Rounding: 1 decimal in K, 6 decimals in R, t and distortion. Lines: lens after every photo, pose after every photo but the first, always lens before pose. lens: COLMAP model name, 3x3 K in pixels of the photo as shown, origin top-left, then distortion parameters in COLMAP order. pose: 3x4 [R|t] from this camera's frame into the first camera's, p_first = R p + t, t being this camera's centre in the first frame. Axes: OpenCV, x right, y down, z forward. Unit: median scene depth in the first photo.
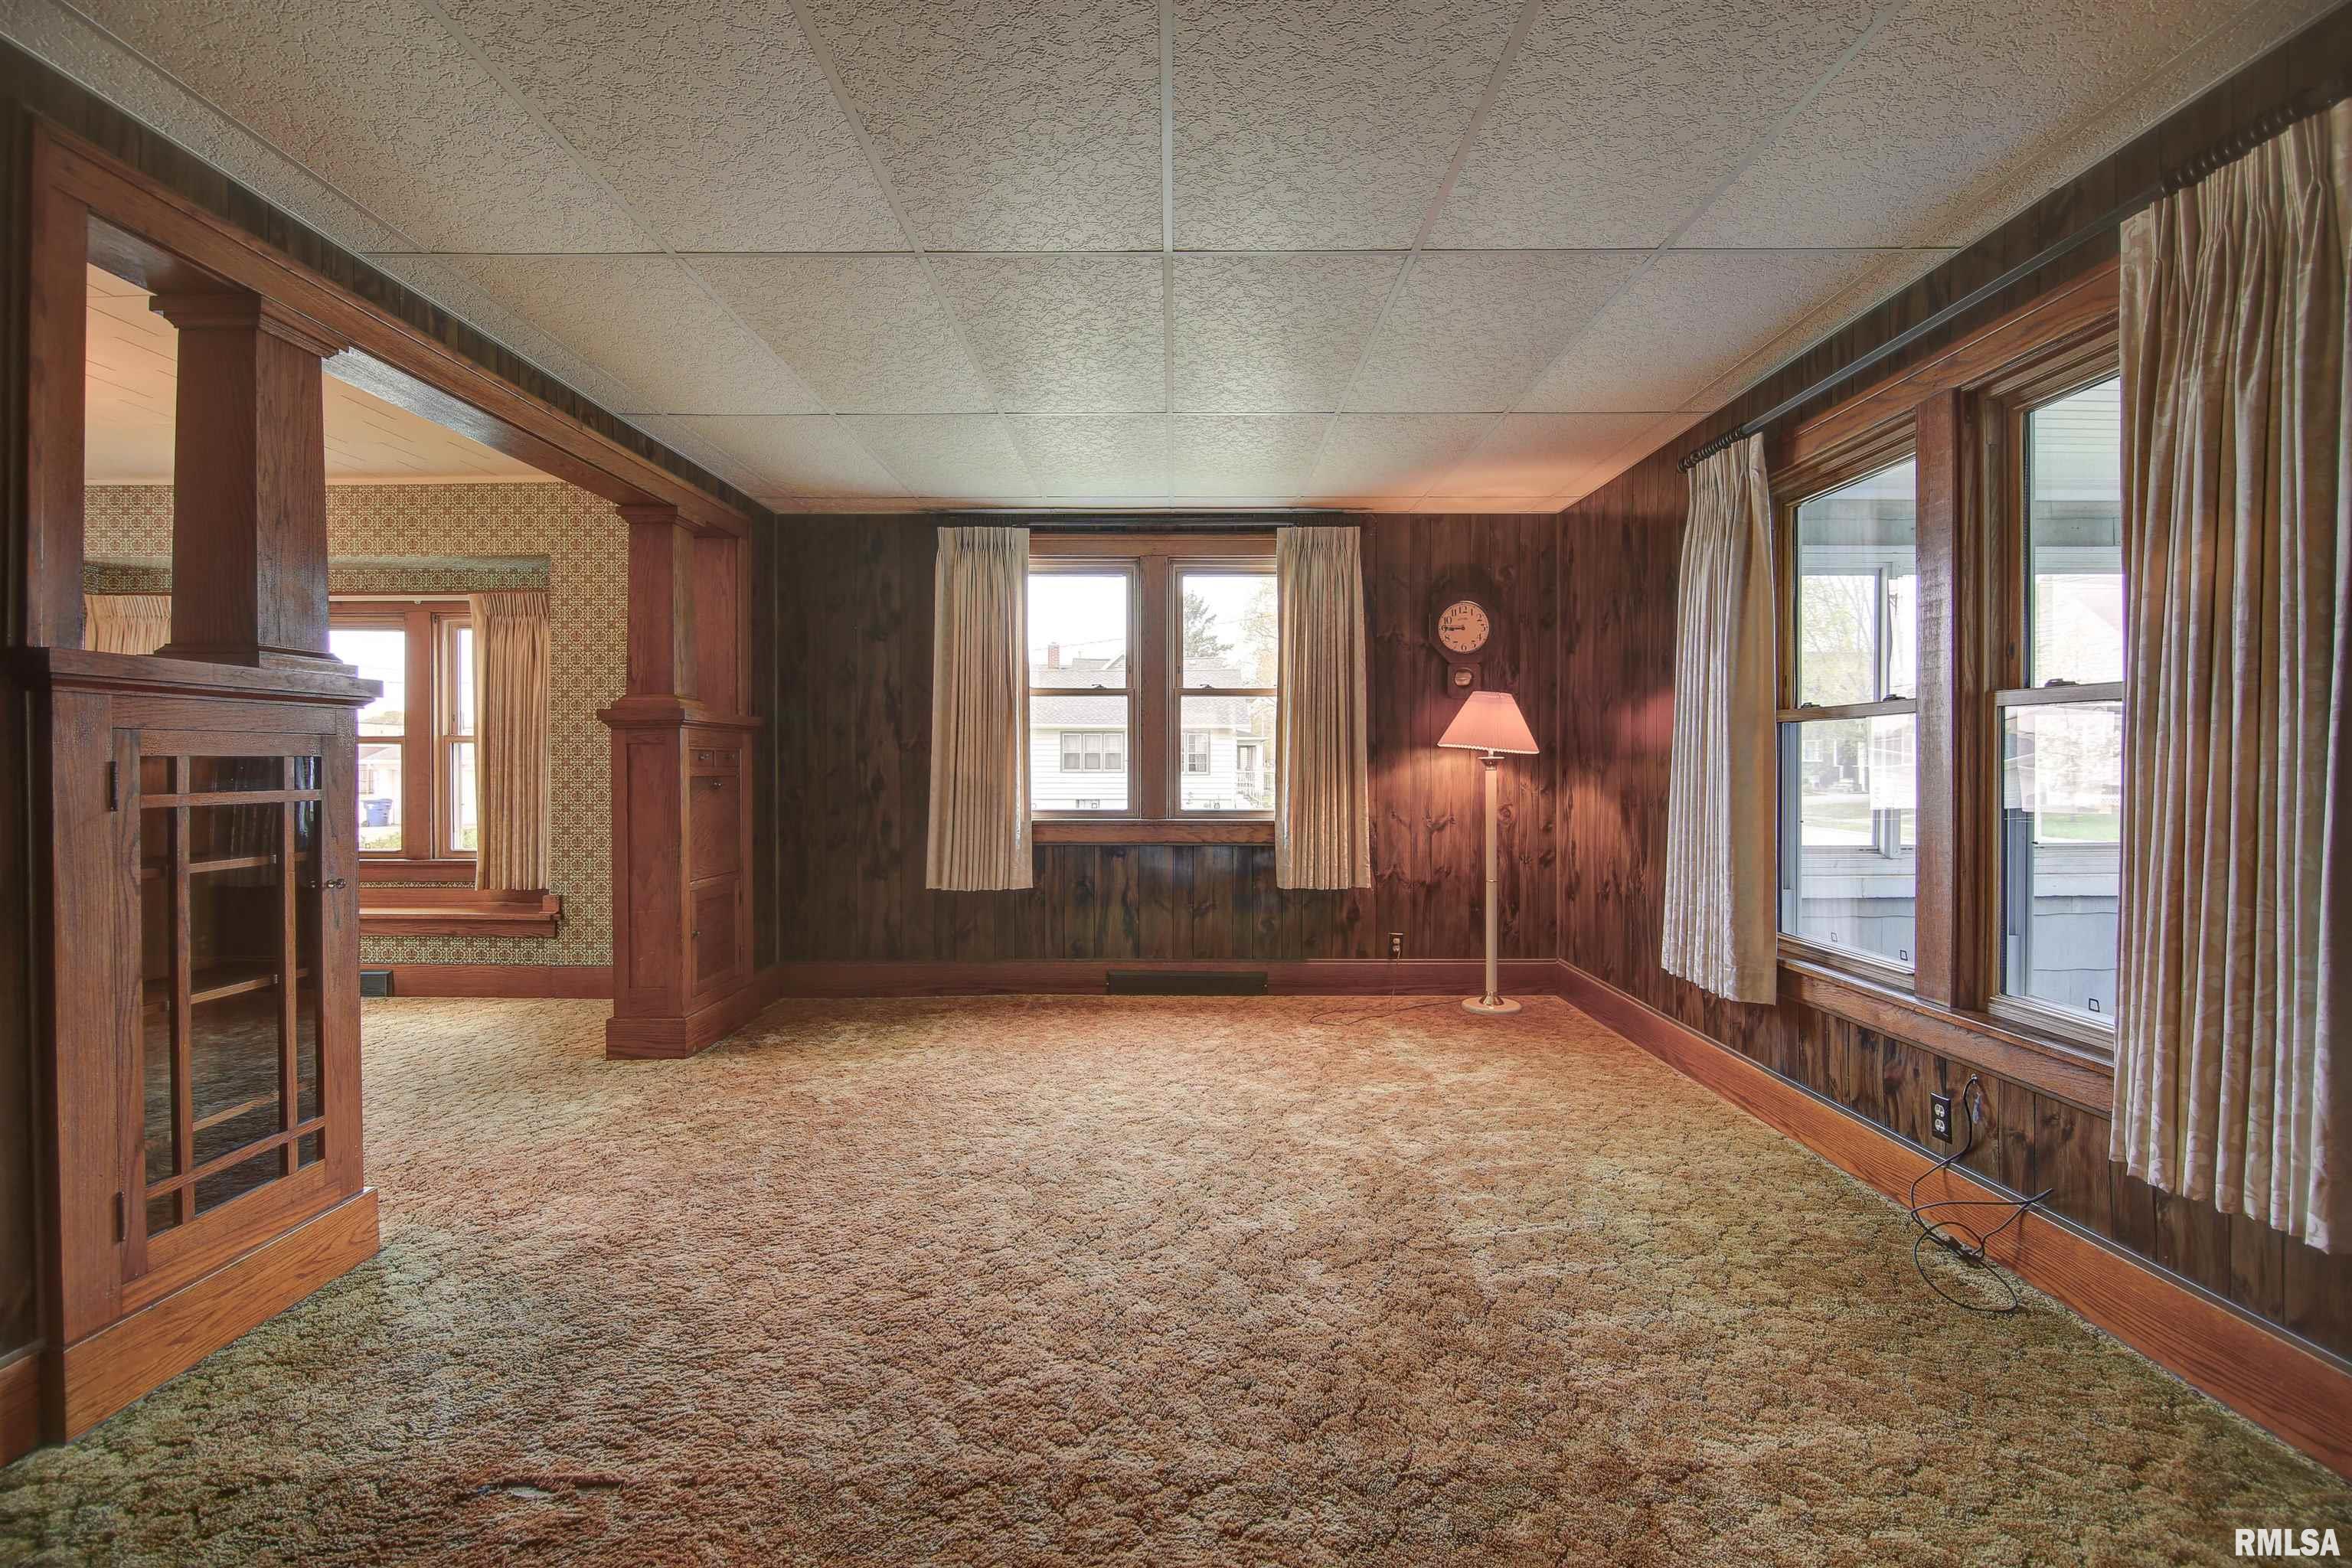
lens RADIAL K [[1050.5, 0, 1180.0], [0, 1050.5, 778.3], [0, 0, 1]] dist [-0.007450, -0.007503]
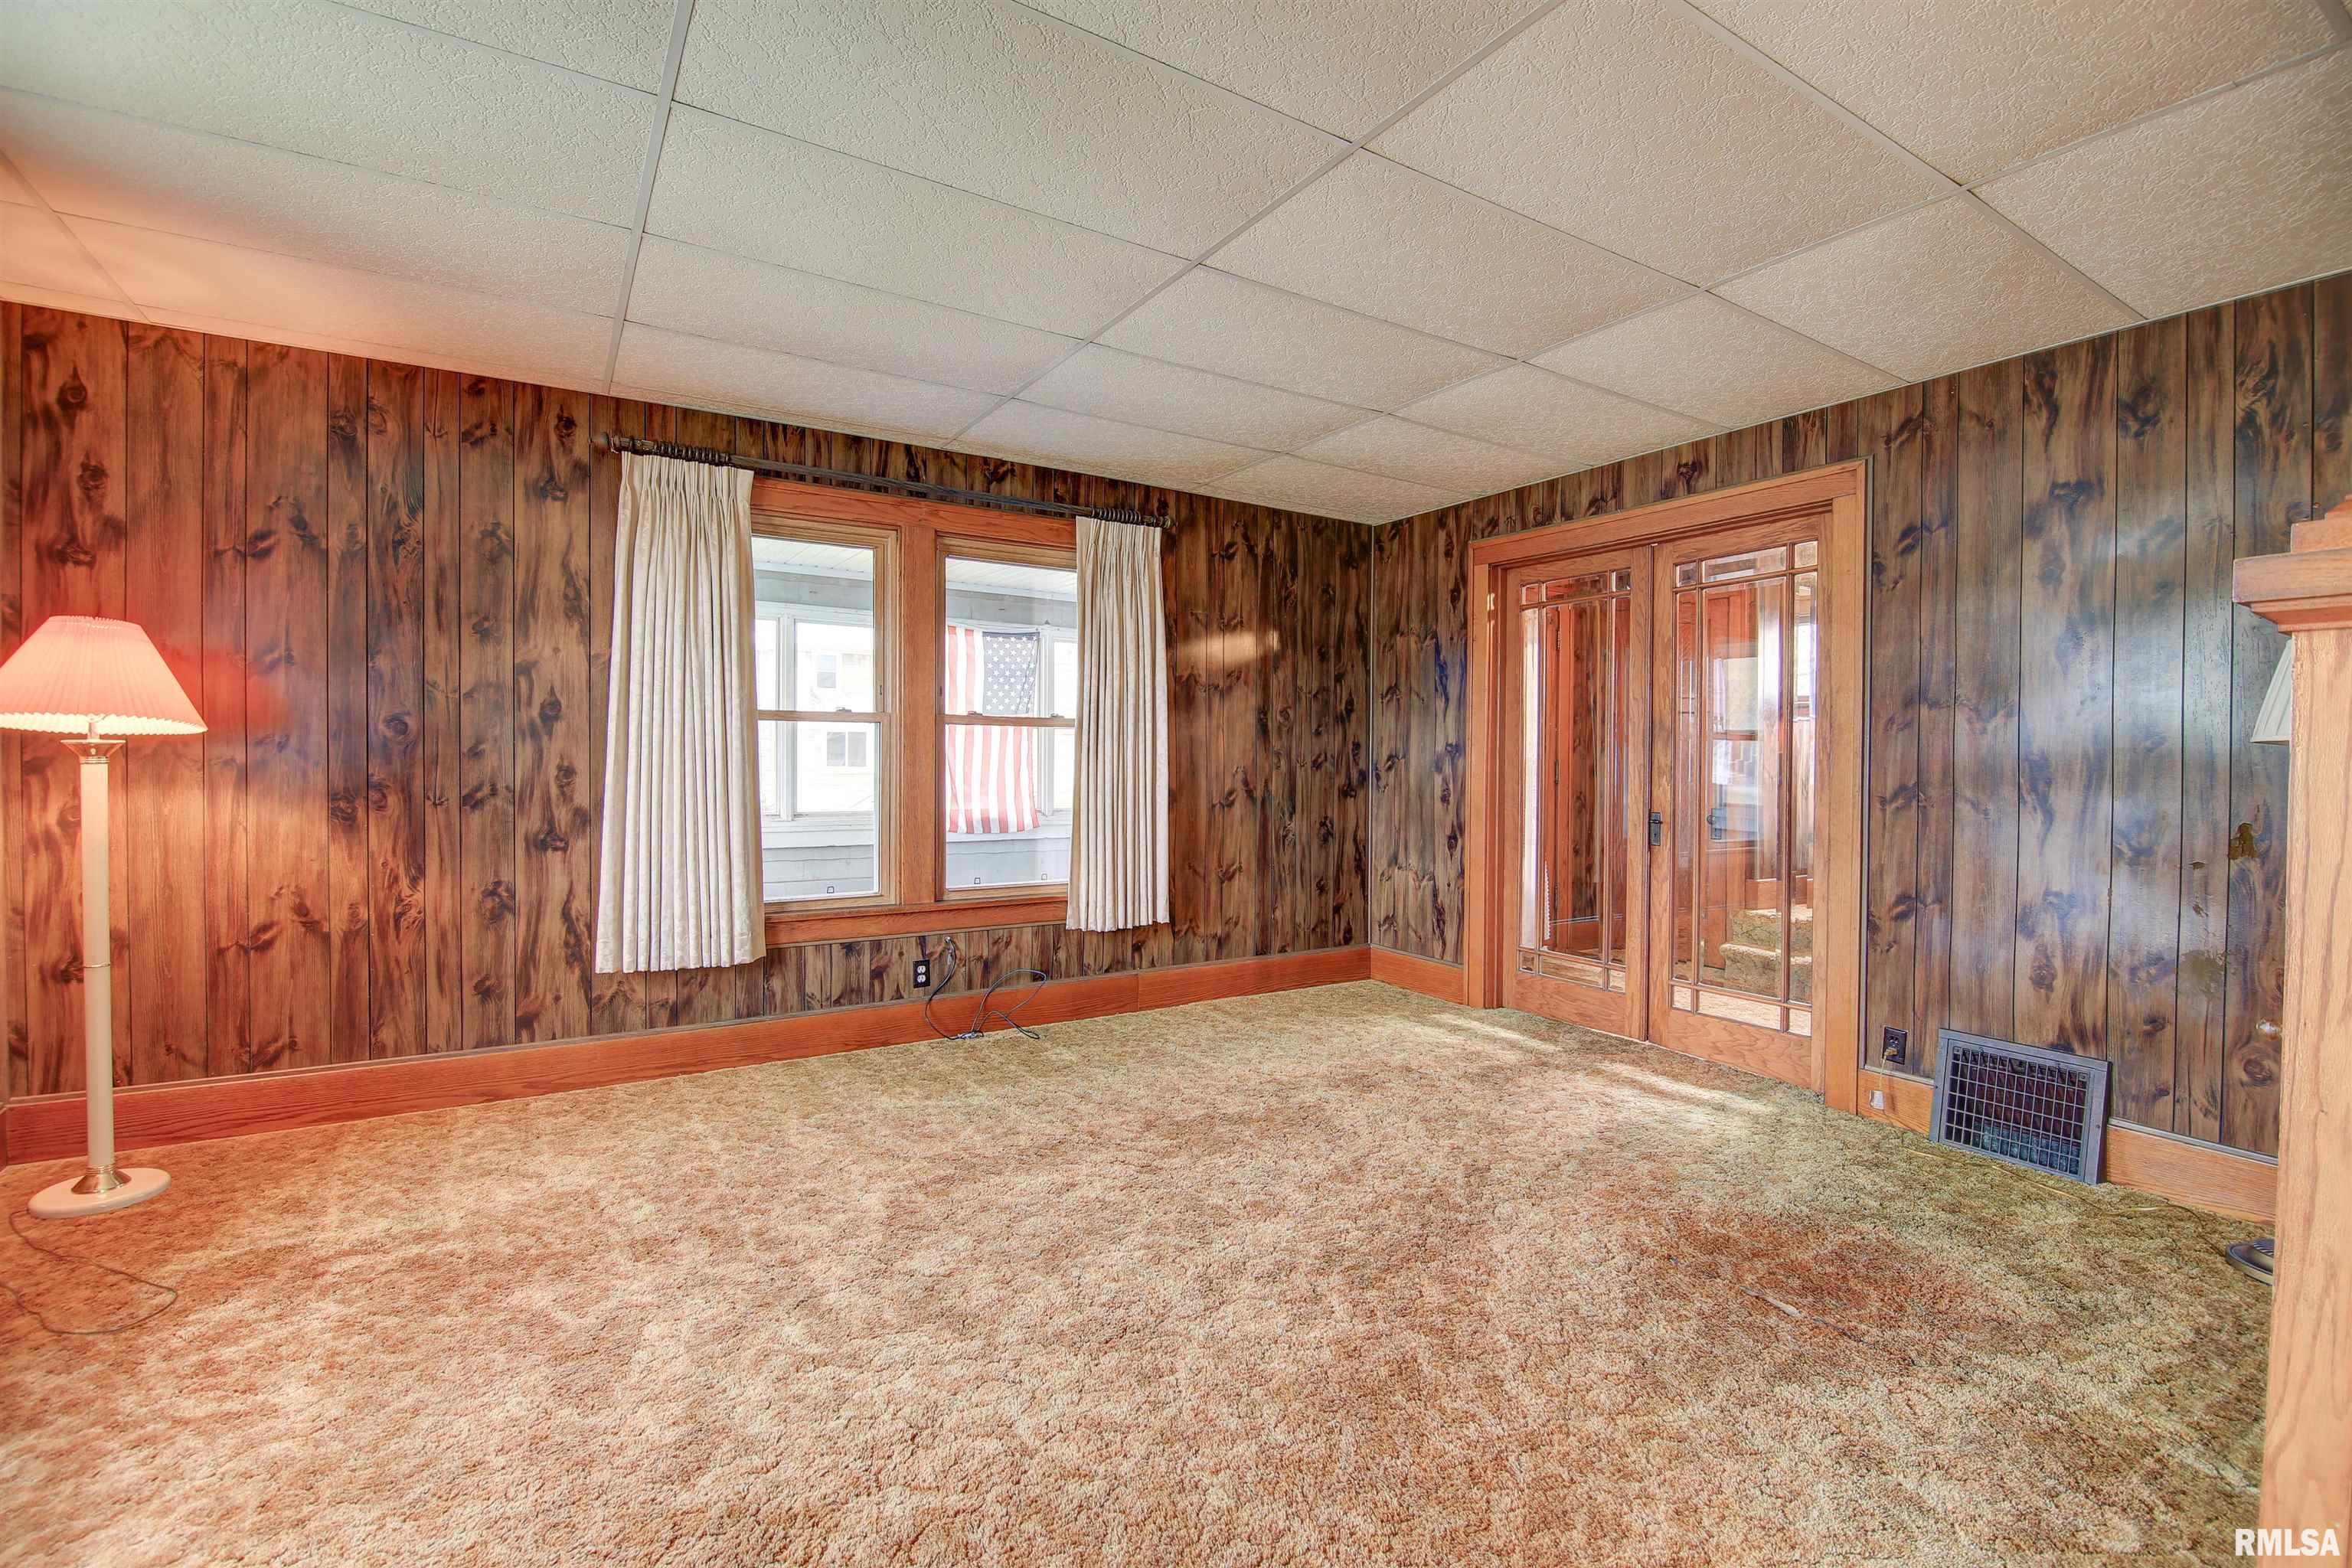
lens RADIAL K [[1050.5, 0, 1185.9], [0, 1050.5, 764.7], [0, 0, 1]] dist [-0.007450, -0.007503]
pose [[-0.536908, 0.001214, 0.843640, -0.703436], [0.007367, 0.999968, 0.003249, 0.002902], [-0.843608, 0.007960, -0.536900, 1.269626]]
